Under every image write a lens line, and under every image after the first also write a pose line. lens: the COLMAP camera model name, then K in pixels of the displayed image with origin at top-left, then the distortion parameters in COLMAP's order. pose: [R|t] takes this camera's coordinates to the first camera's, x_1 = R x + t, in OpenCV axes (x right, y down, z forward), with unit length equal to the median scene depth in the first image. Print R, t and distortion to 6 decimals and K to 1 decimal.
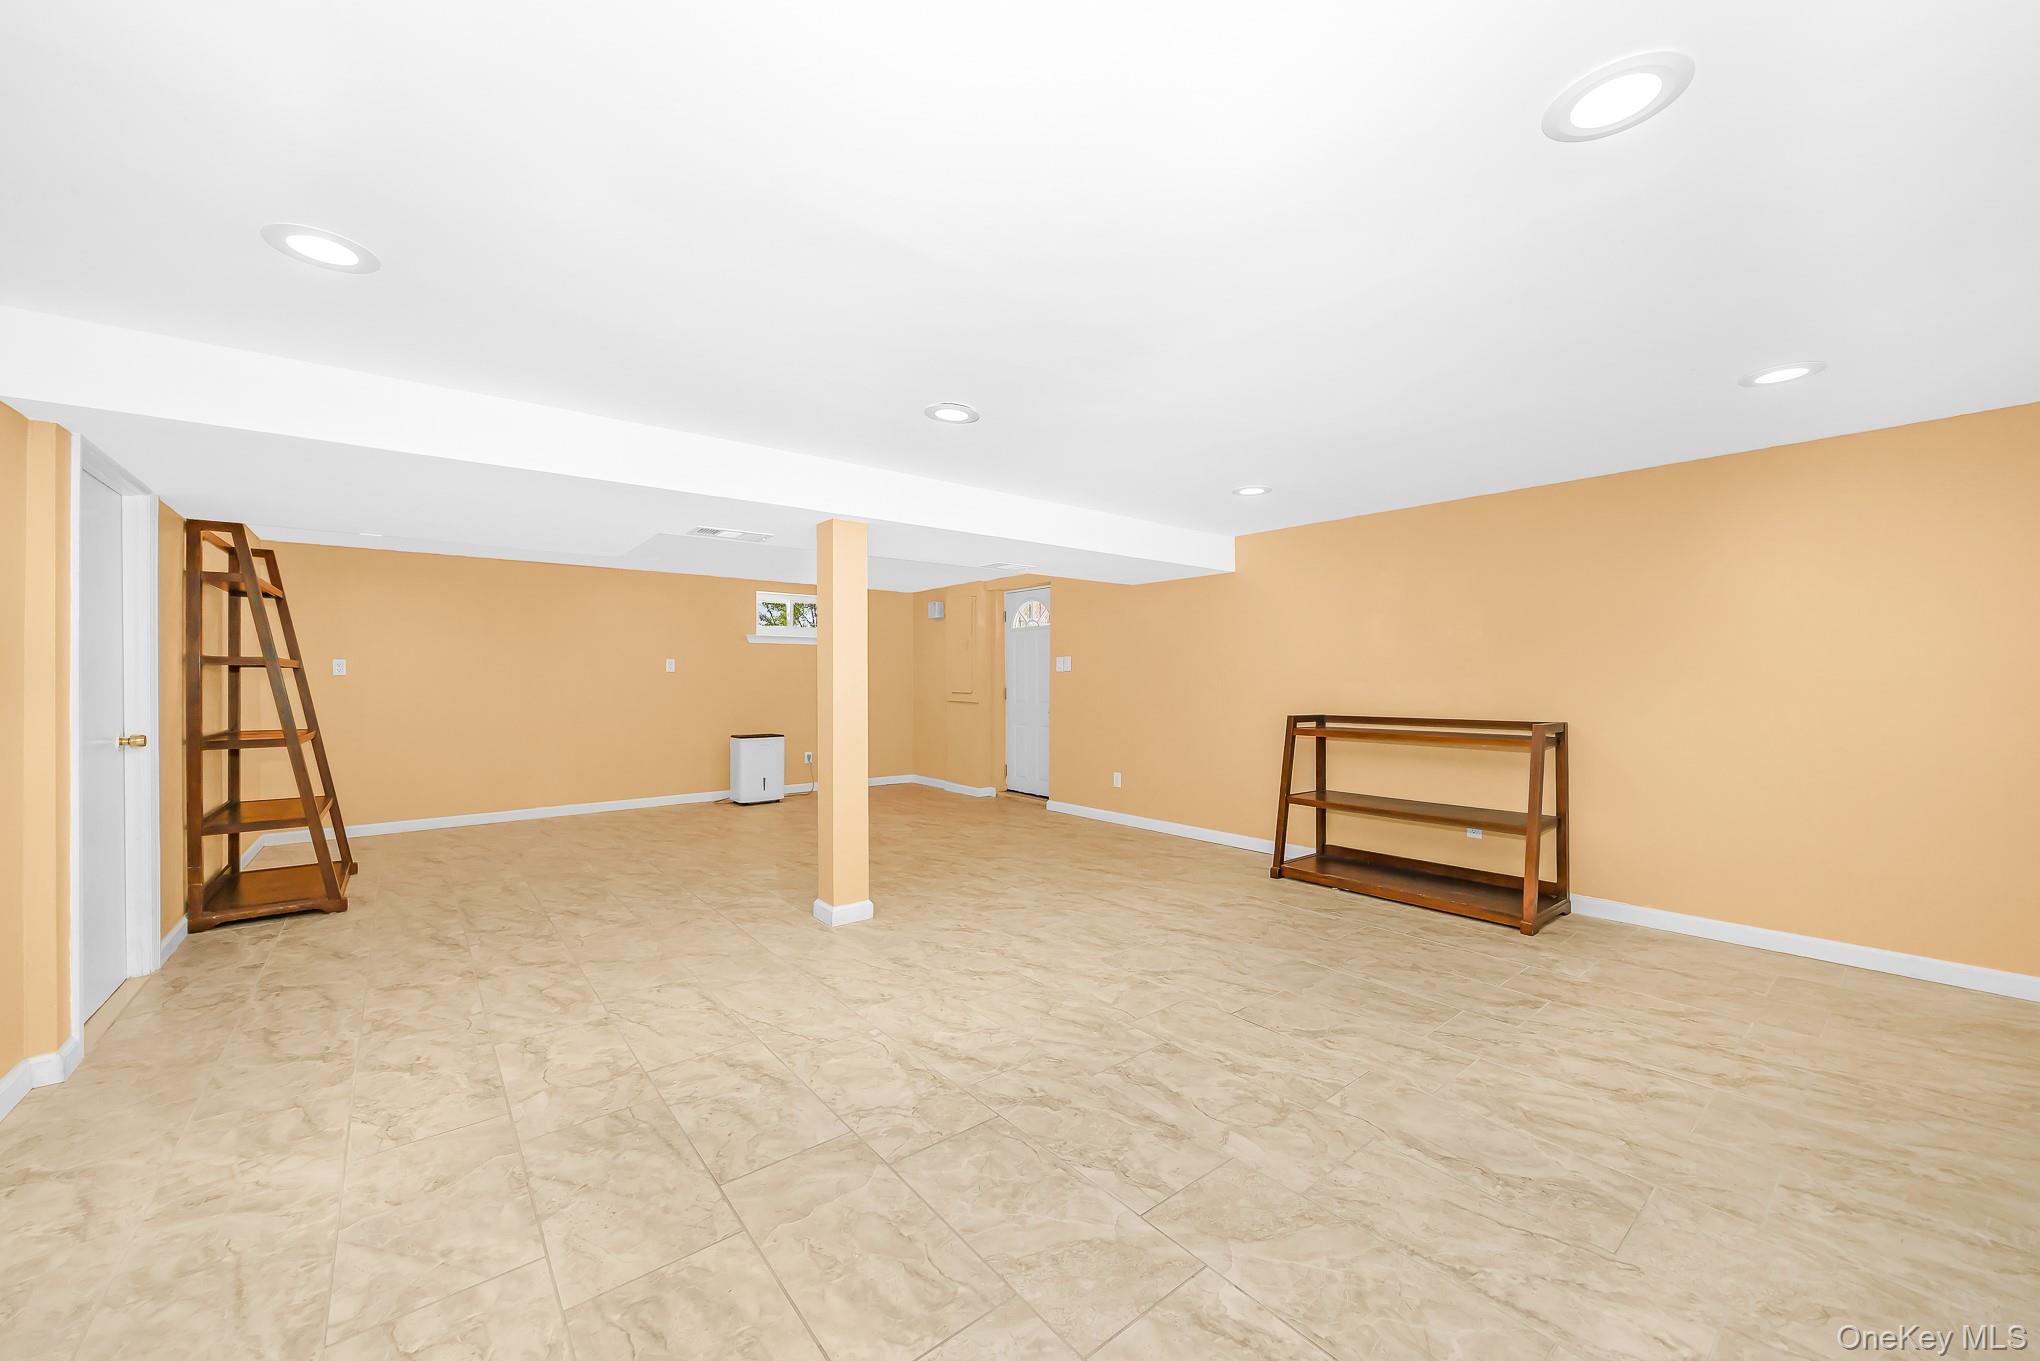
lens RADIAL K [[798.3, 0, 1074.7], [0, 798.3, 681.3], [0, 0, 1]] dist [-0.004553, -0.000204]
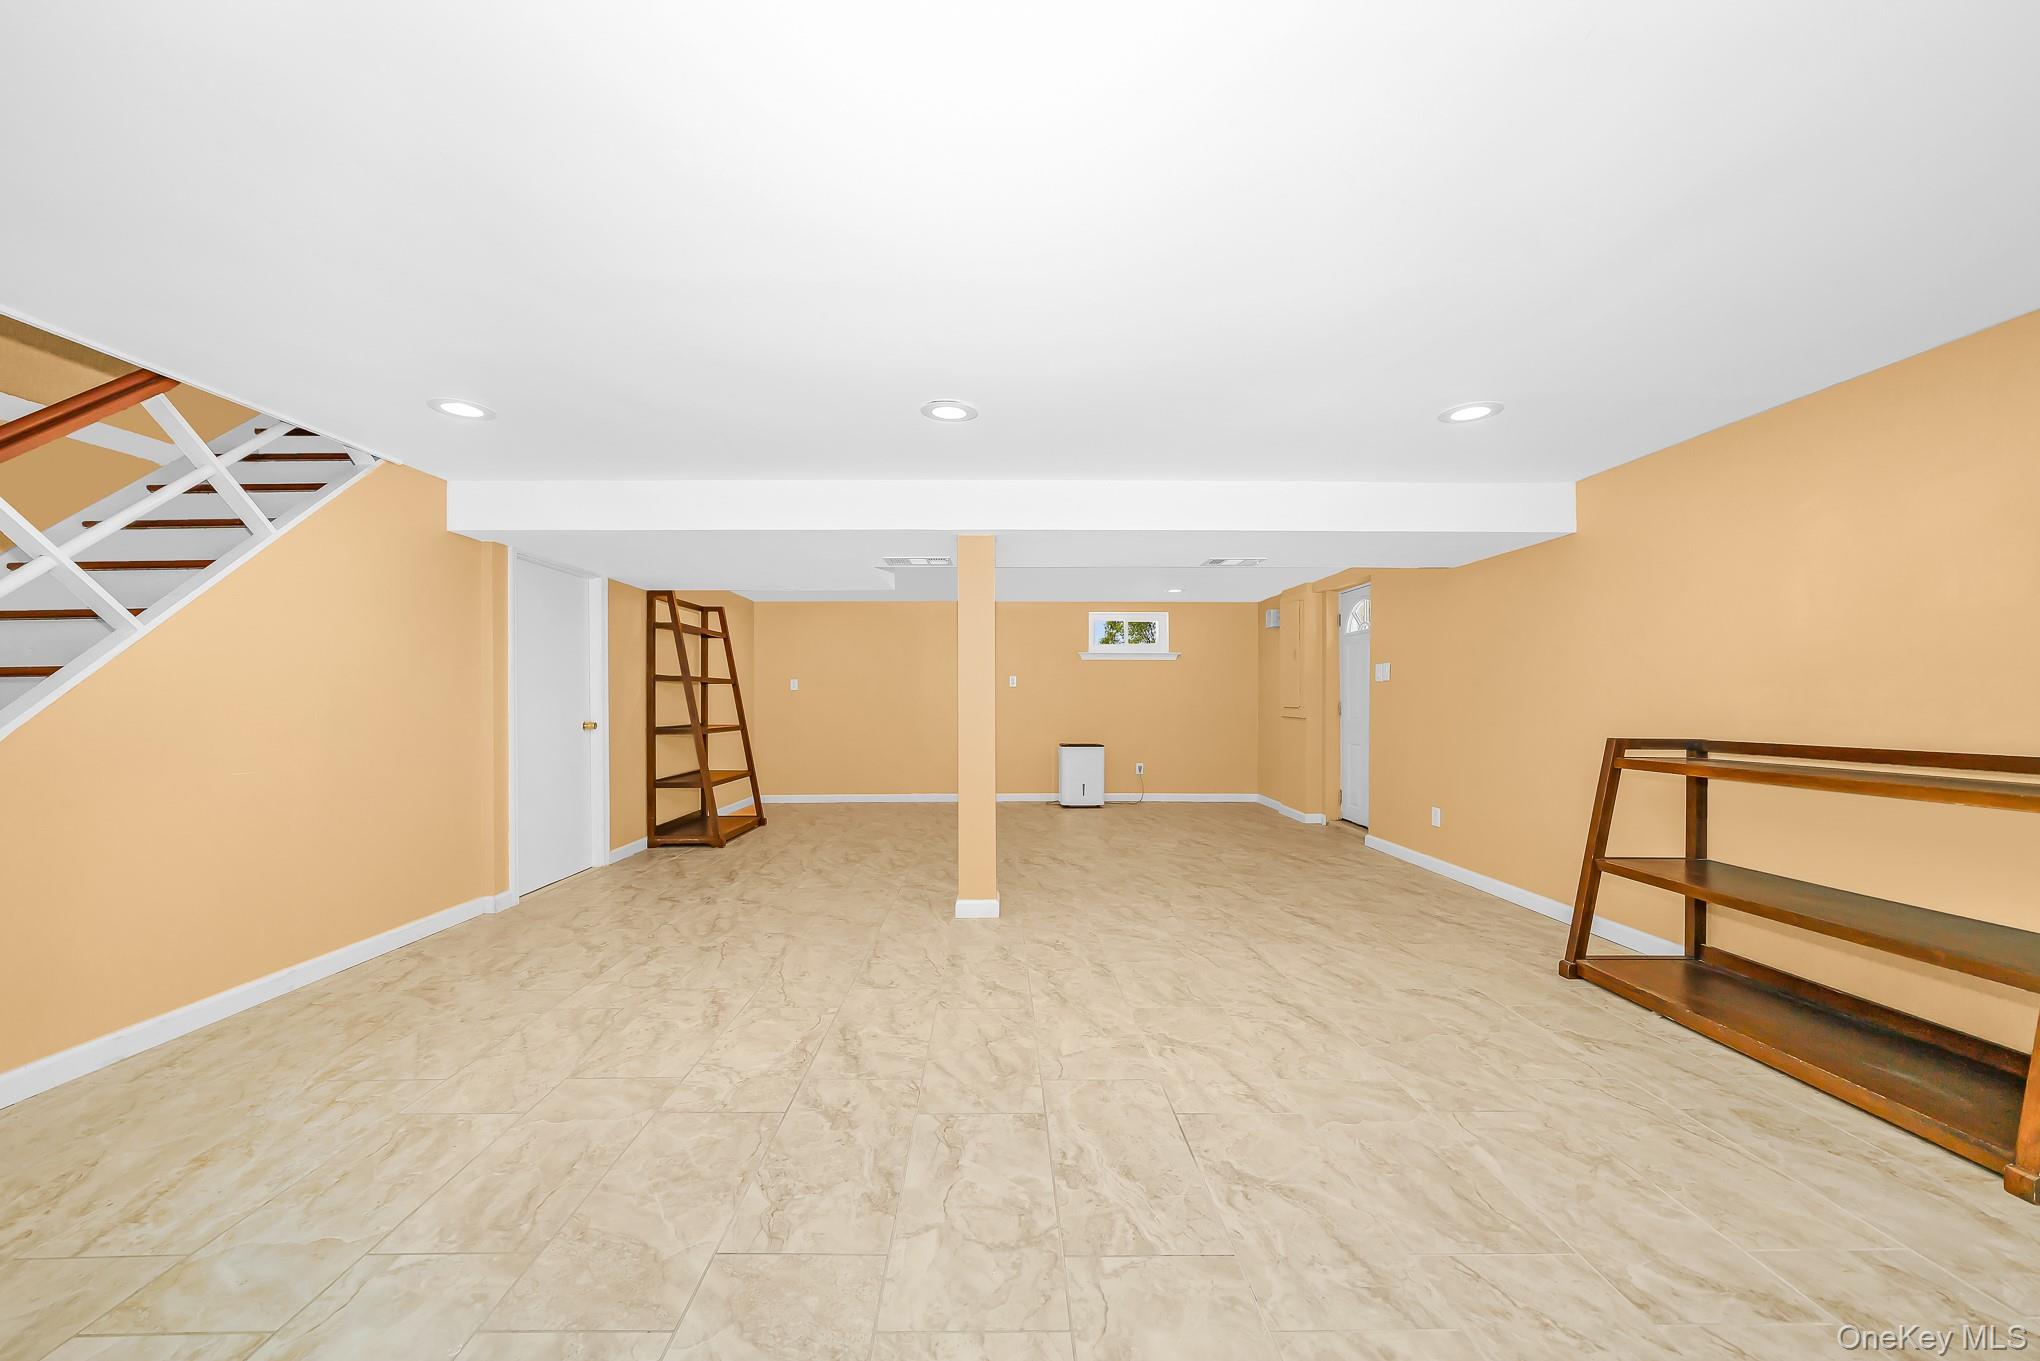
lens RADIAL K [[776.8, 0, 994.9], [0, 776.8, 706.1], [0, 0, 1]] dist [-0.004436, -0.000043]
pose [[0.757029, 0.004786, -0.653363, 0.444119], [-0.001011, 0.999981, 0.006154, 0.018818], [0.653380, -0.003998, 0.757020, 0.265967]]
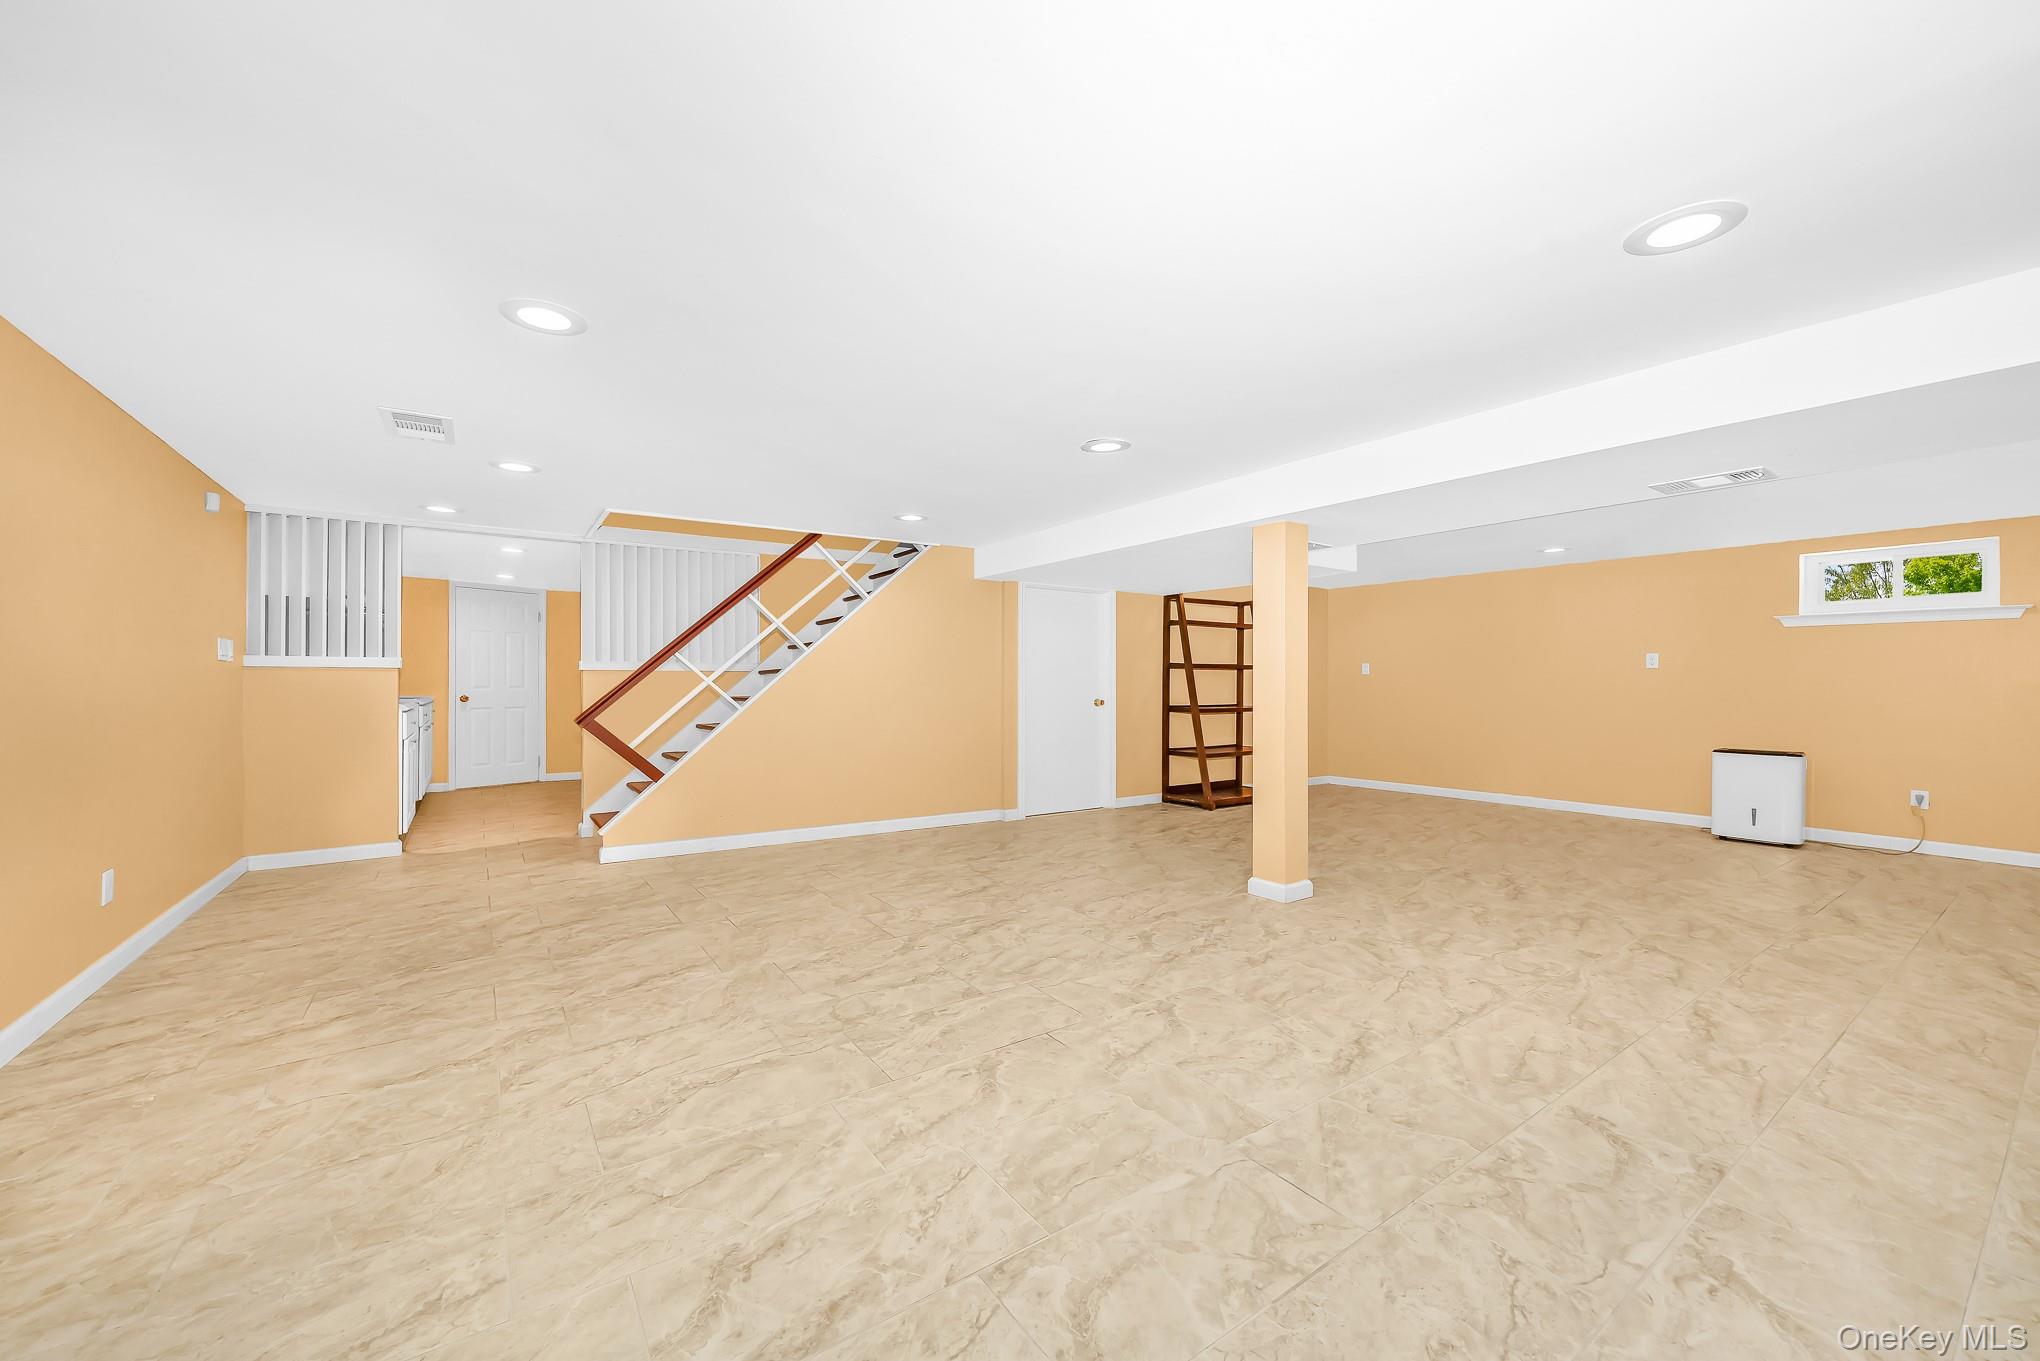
lens RADIAL K [[771.5, 0, 1020.0], [0, 771.5, 680.5], [0, 0, 1]] dist [-0.002867, -0.000120]
pose [[-0.120697, -0.003736, -0.992682, 0.866858], [-0.005369, 0.999981, -0.003111, 0.016012], [0.992675, 0.004954, -0.120714, 0.870939]]
